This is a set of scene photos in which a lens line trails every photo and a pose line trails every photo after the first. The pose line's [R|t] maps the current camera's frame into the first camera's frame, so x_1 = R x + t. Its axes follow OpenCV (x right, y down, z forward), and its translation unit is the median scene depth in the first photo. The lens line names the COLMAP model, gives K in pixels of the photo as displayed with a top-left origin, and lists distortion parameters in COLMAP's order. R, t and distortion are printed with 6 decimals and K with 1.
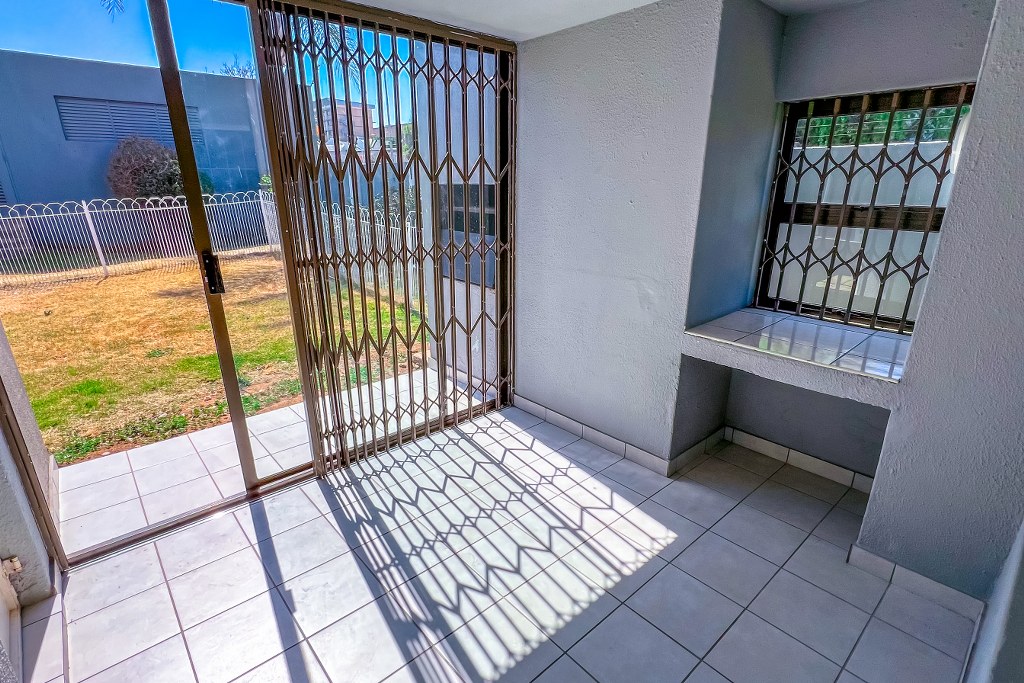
lens RADIAL K [[504.2, 0, 511.8], [0, 504.2, 324.3], [0, 0, 1]] dist [-0.000862, 0.000703]
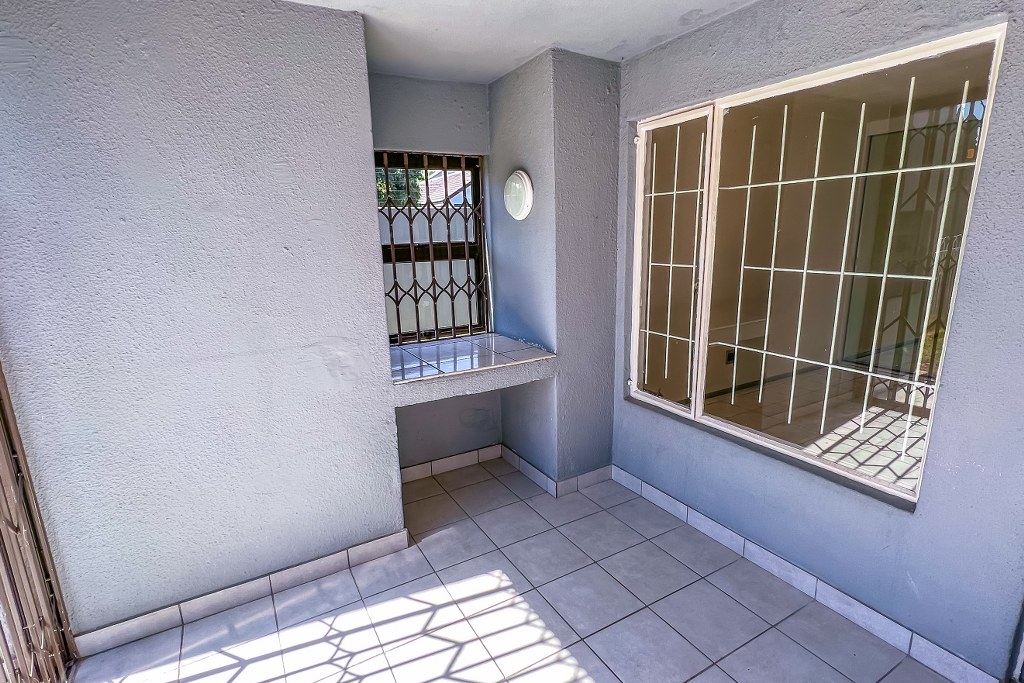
lens RADIAL K [[504.2, 0, 511.8], [0, 504.2, 324.3], [0, 0, 1]] dist [-0.000862, 0.000703]
pose [[0.211533, -0.184288, 0.959839, -0.457458], [0.280994, 0.952068, 0.120870, -0.134407], [-0.936107, 0.244141, 0.253177, 0.529609]]
